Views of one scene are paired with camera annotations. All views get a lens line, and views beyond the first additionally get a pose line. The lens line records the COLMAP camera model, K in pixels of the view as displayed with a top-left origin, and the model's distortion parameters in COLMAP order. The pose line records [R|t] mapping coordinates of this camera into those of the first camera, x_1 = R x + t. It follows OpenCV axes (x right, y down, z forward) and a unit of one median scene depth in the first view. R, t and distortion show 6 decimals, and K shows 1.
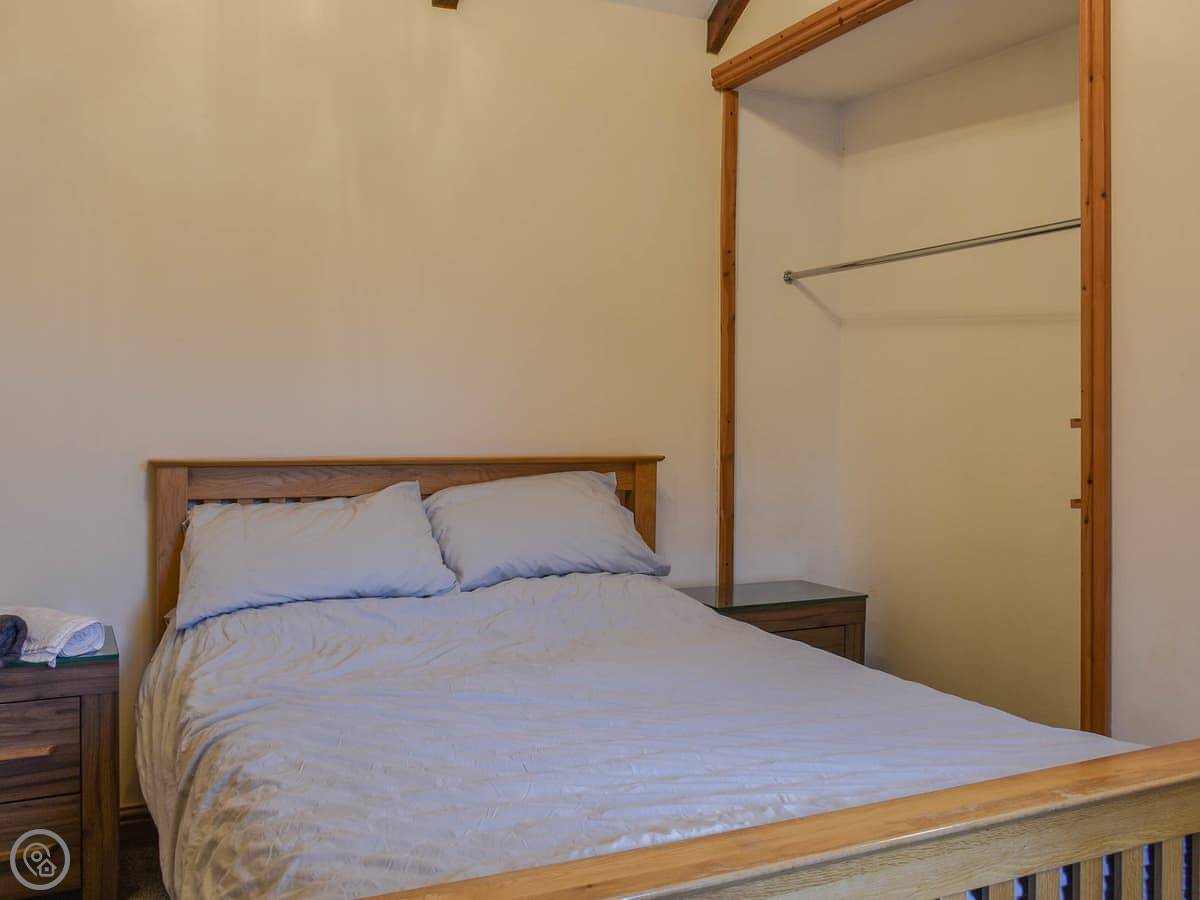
lens RADIAL K [[1057.3, 0, 602.8], [0, 1057.3, 441.2], [0, 0, 1]] dist [-0.035812, 0.019489]
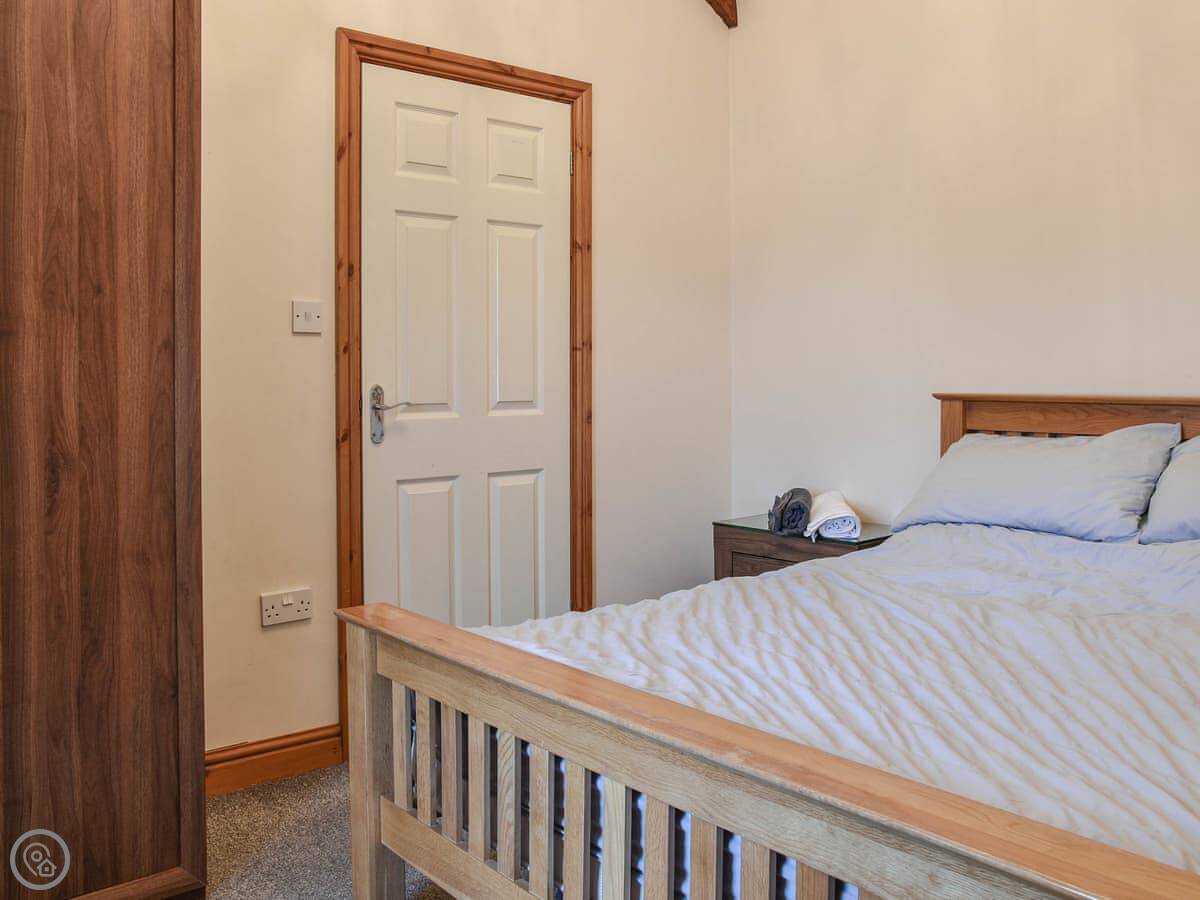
lens RADIAL K [[1057.3, 0, 602.8], [0, 1057.3, 441.2], [0, 0, 1]] dist [-0.035812, 0.019489]
pose [[0.248152, 0.054927, -0.967163, 0.650792], [-0.006665, 0.998464, 0.054995, 0.007521], [0.968698, -0.007201, 0.248137, 0.334813]]
